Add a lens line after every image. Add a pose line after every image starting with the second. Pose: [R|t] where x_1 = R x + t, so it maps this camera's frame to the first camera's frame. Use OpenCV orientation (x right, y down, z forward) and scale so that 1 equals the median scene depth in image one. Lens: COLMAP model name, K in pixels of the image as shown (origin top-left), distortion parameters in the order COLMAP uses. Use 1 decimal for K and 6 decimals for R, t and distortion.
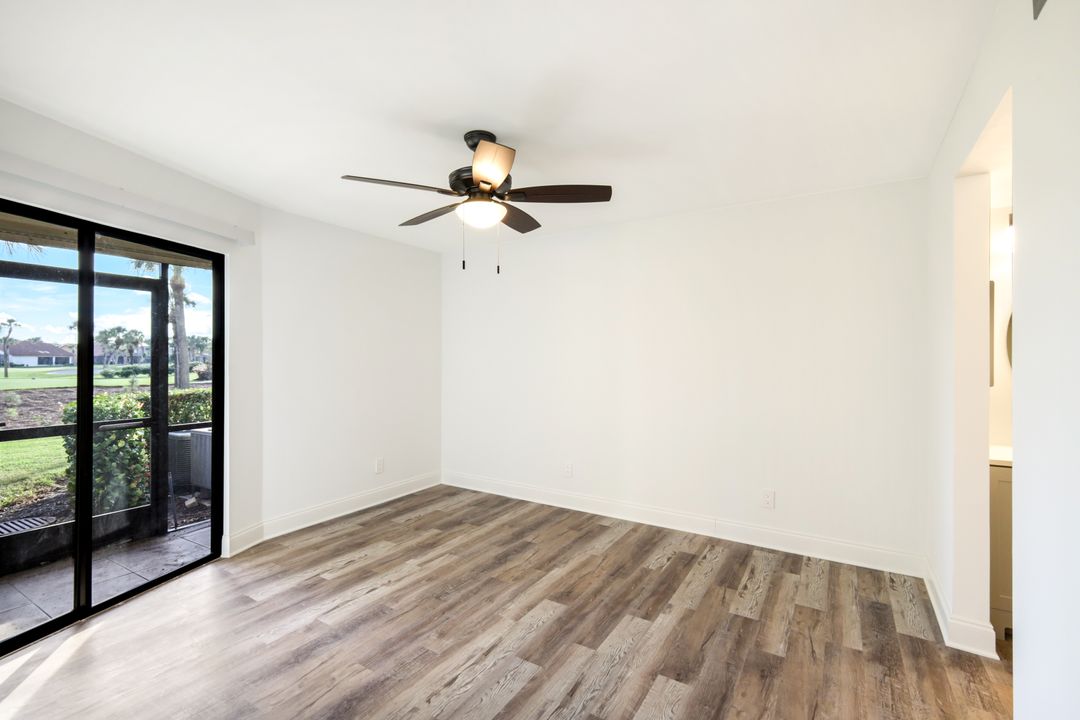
lens RADIAL K [[481.1, 0, 534.9], [0, 481.1, 359.0], [0, 0, 1]] dist [0.005581, 0.000025]
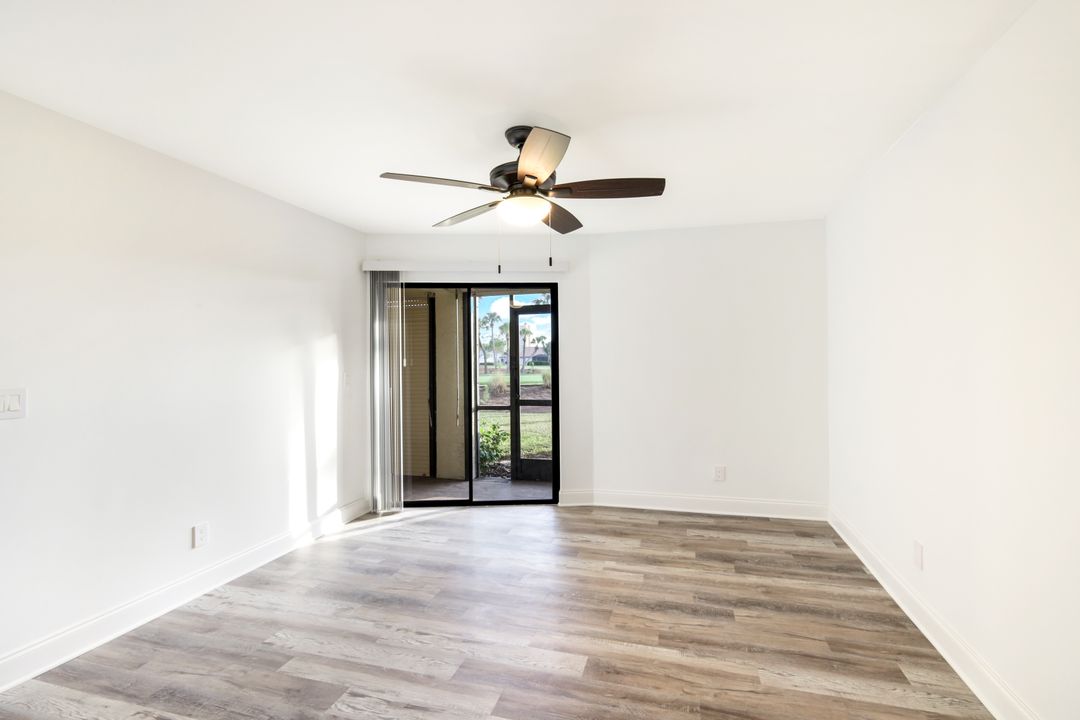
lens RADIAL K [[481.1, 0, 534.9], [0, 481.1, 359.0], [0, 0, 1]] dist [0.005581, 0.000025]
pose [[0.283939, -0.005522, -0.958826, 0.560446], [0.011372, 0.999932, -0.002391, 0.009038], [0.958775, -0.010225, 0.283983, 0.516936]]
